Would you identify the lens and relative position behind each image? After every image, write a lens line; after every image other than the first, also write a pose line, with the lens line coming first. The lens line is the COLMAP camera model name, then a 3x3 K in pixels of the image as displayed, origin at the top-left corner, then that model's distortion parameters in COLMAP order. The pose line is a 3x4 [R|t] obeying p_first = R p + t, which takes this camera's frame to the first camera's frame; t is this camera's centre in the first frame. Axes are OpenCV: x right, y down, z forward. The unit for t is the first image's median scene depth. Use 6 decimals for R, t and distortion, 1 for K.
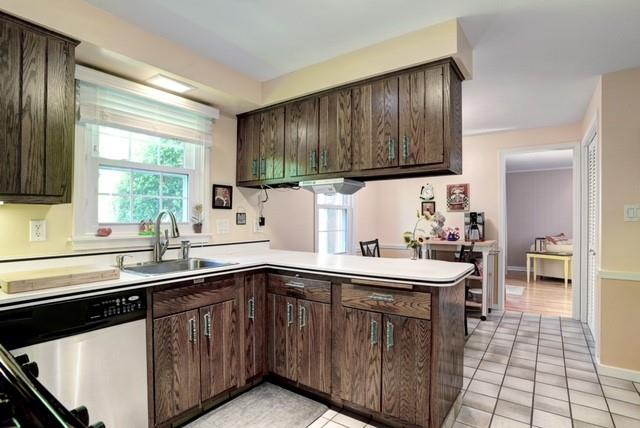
lens RADIAL K [[314.3, 0, 339.5], [0, 314.3, 238.1], [0, 0, 1]] dist [-0.030224, -0.000063]
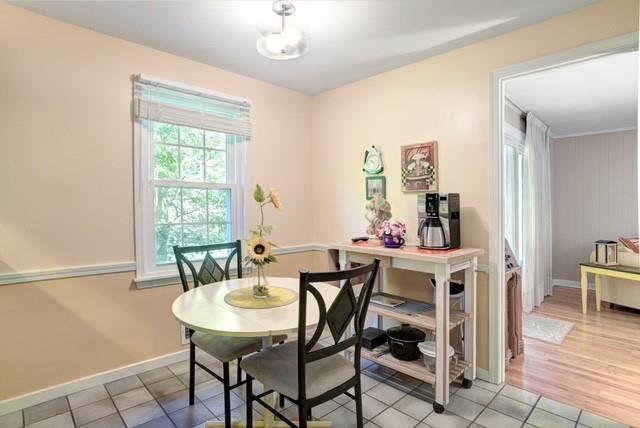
lens RADIAL K [[336.6, 0, 319.5], [0, 336.6, 222.8], [0, 0, 1]] dist [-0.044097, 0.000798]
pose [[0.976609, 0.018590, -0.214218, 0.366249], [-0.020909, 0.999745, -0.008564, -0.025880], [0.214004, 0.012843, 0.976748, 0.420153]]
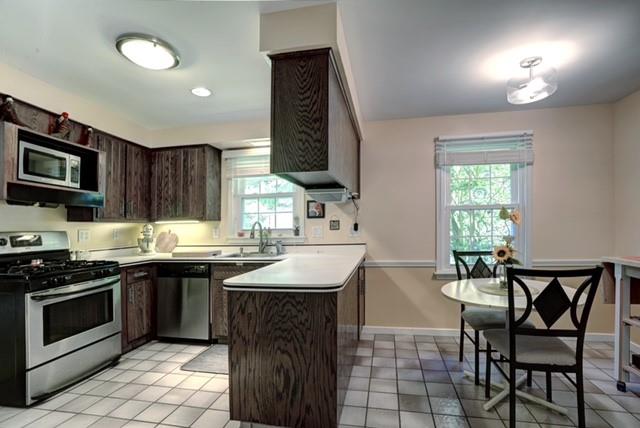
lens RADIAL K [[314.3, 0, 339.5], [0, 314.3, 238.1], [0, 0, 1]] dist [-0.030224, -0.000063]
pose [[0.418605, 0.023965, -0.907852, 0.563391], [-0.035787, 0.999311, 0.009877, -0.016346], [0.907463, 0.028355, 0.419174, 0.343058]]
